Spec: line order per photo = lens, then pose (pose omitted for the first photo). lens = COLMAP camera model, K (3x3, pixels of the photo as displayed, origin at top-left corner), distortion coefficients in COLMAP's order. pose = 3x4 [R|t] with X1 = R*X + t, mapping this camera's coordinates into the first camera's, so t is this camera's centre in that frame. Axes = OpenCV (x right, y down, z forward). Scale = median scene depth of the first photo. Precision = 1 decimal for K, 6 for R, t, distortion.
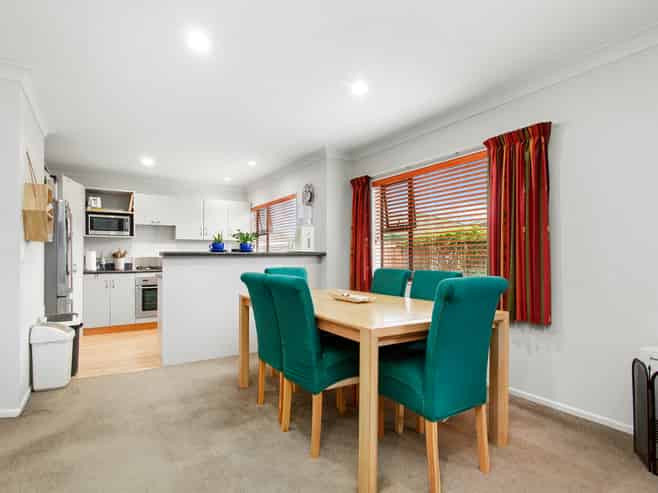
lens RADIAL K [[357.5, 0, 329.1], [0, 357.5, 257.9], [0, 0, 1]] dist [0.002659, 0.000474]
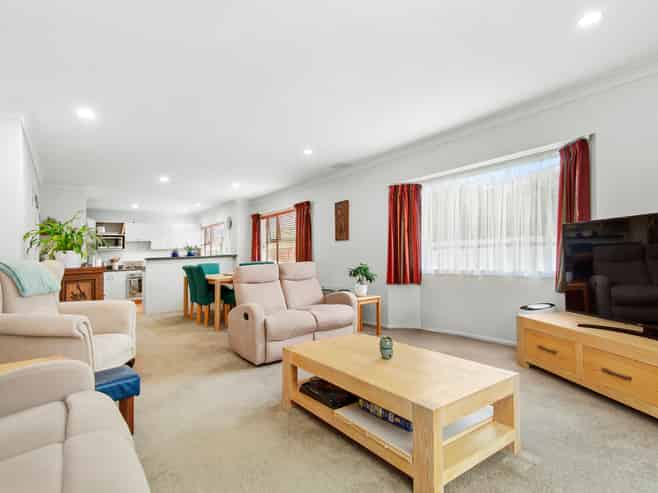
lens RADIAL K [[317.6, 0, 328.9], [0, 317.6, 230.5], [0, 0, 1]] dist [-0.000672, -0.000190]
pose [[0.992773, -0.030175, 0.116148, 0.235382], [0.038913, 0.996520, -0.073716, 0.000478], [-0.113520, 0.077703, 0.990493, -0.597991]]
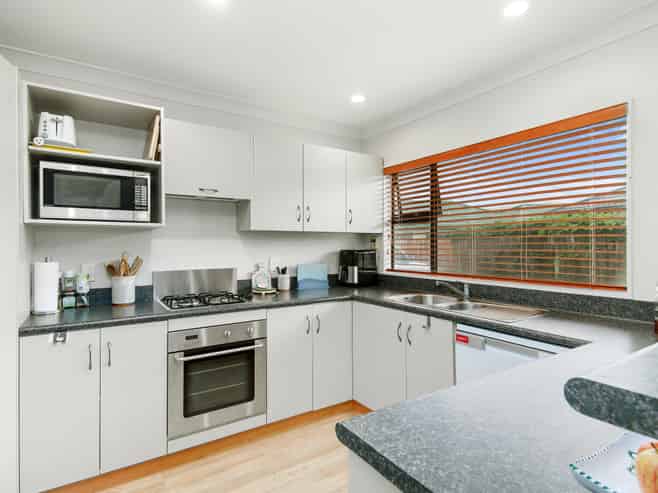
lens RADIAL K [[354.3, 0, 329.0], [0, 354.3, 246.5], [0, 0, 1]] dist [0.000546, 0.000075]
pose [[0.999900, 0.003639, 0.013693, -0.381135], [-0.003653, 0.999993, 0.001000, -0.037562], [-0.013689, -0.001050, 0.999906, 0.632607]]
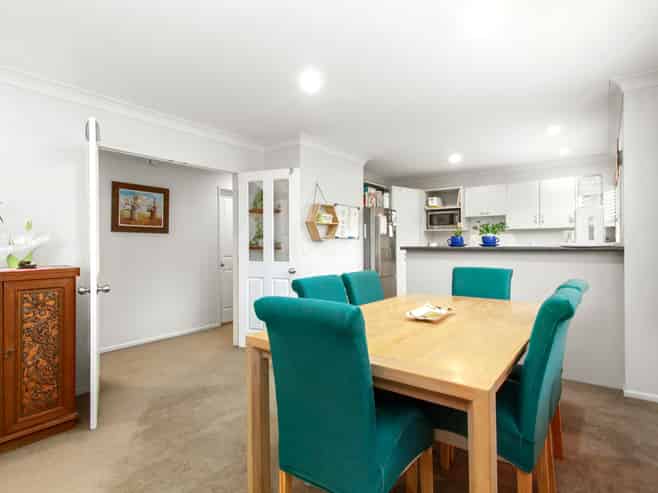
lens RADIAL K [[354.3, 0, 329.0], [0, 354.3, 246.5], [0, 0, 1]] dist [0.000546, 0.000075]
pose [[0.350433, 0.007977, -0.936554, 0.323483], [0.001494, 0.999958, 0.009076, -0.018095], [0.936587, -0.004580, 0.350406, 0.265417]]
